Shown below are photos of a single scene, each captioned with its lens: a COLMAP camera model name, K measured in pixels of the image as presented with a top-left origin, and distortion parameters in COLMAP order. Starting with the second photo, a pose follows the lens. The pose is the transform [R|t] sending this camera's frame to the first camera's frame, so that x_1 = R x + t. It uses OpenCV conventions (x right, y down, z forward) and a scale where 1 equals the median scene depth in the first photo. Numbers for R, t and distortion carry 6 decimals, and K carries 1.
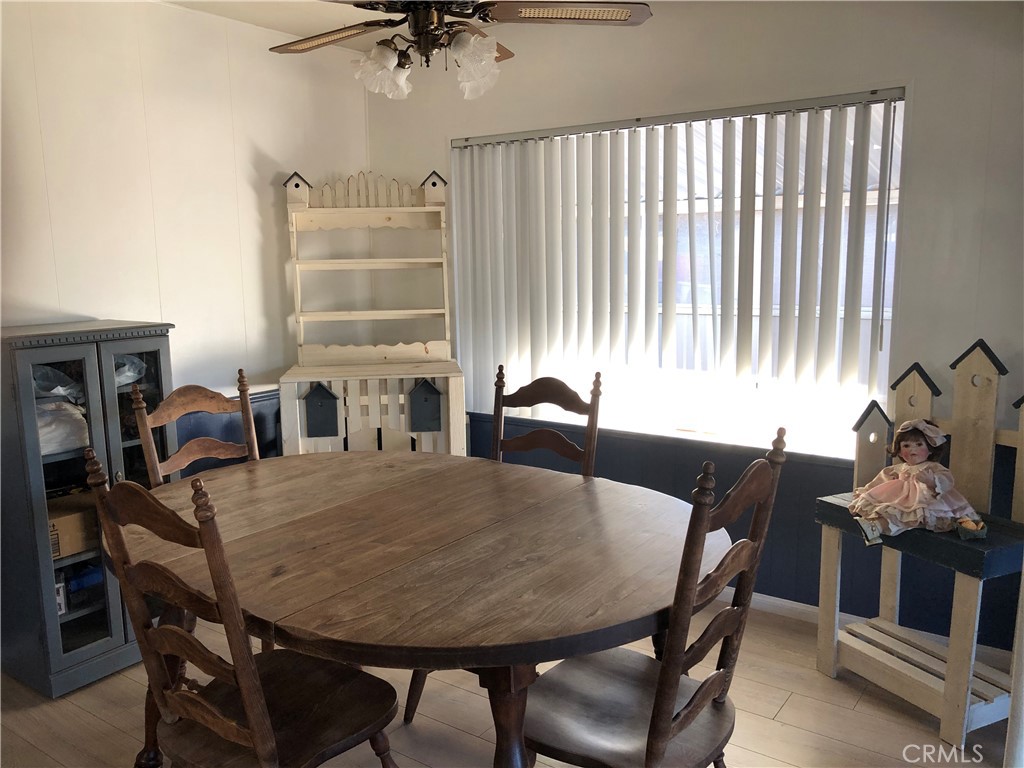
lens RADIAL K [[848.0, 0, 508.2], [0, 848.0, 387.0], [0, 0, 1]] dist [0.020393, -0.008954]
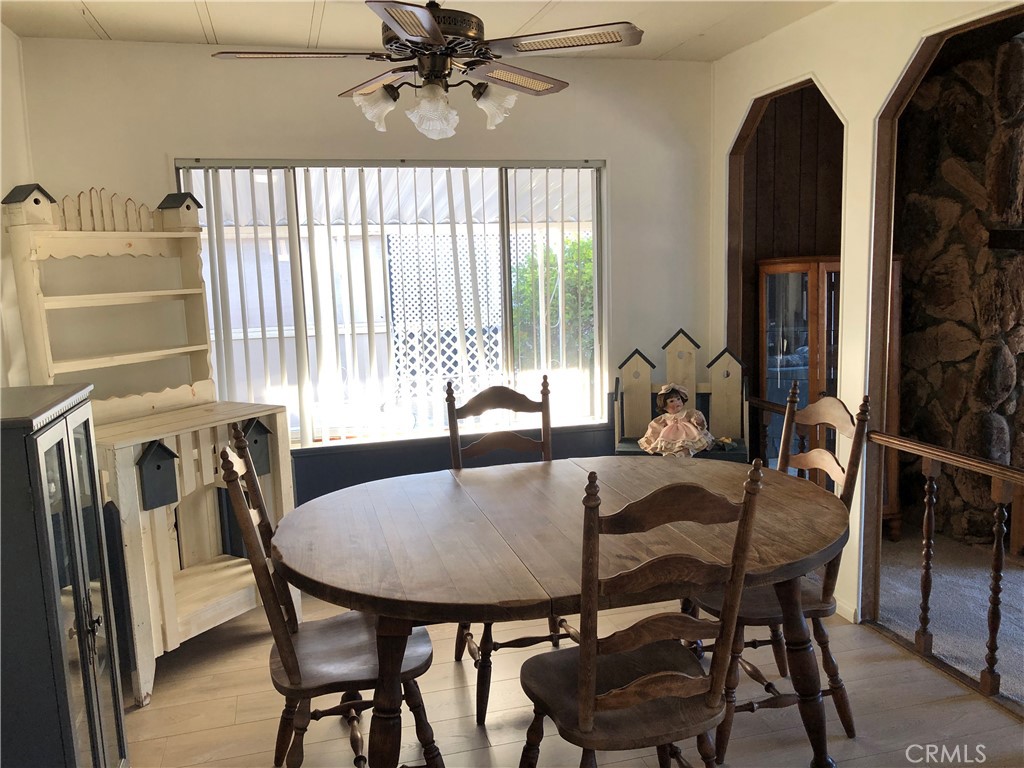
lens RADIAL K [[848.0, 0, 508.2], [0, 848.0, 387.0], [0, 0, 1]] dist [0.020393, -0.008954]
pose [[0.622361, -0.119376, 0.773573, -0.642503], [0.142067, 0.989114, 0.038341, -0.040319], [-0.769730, 0.086037, 0.632546, 0.201141]]
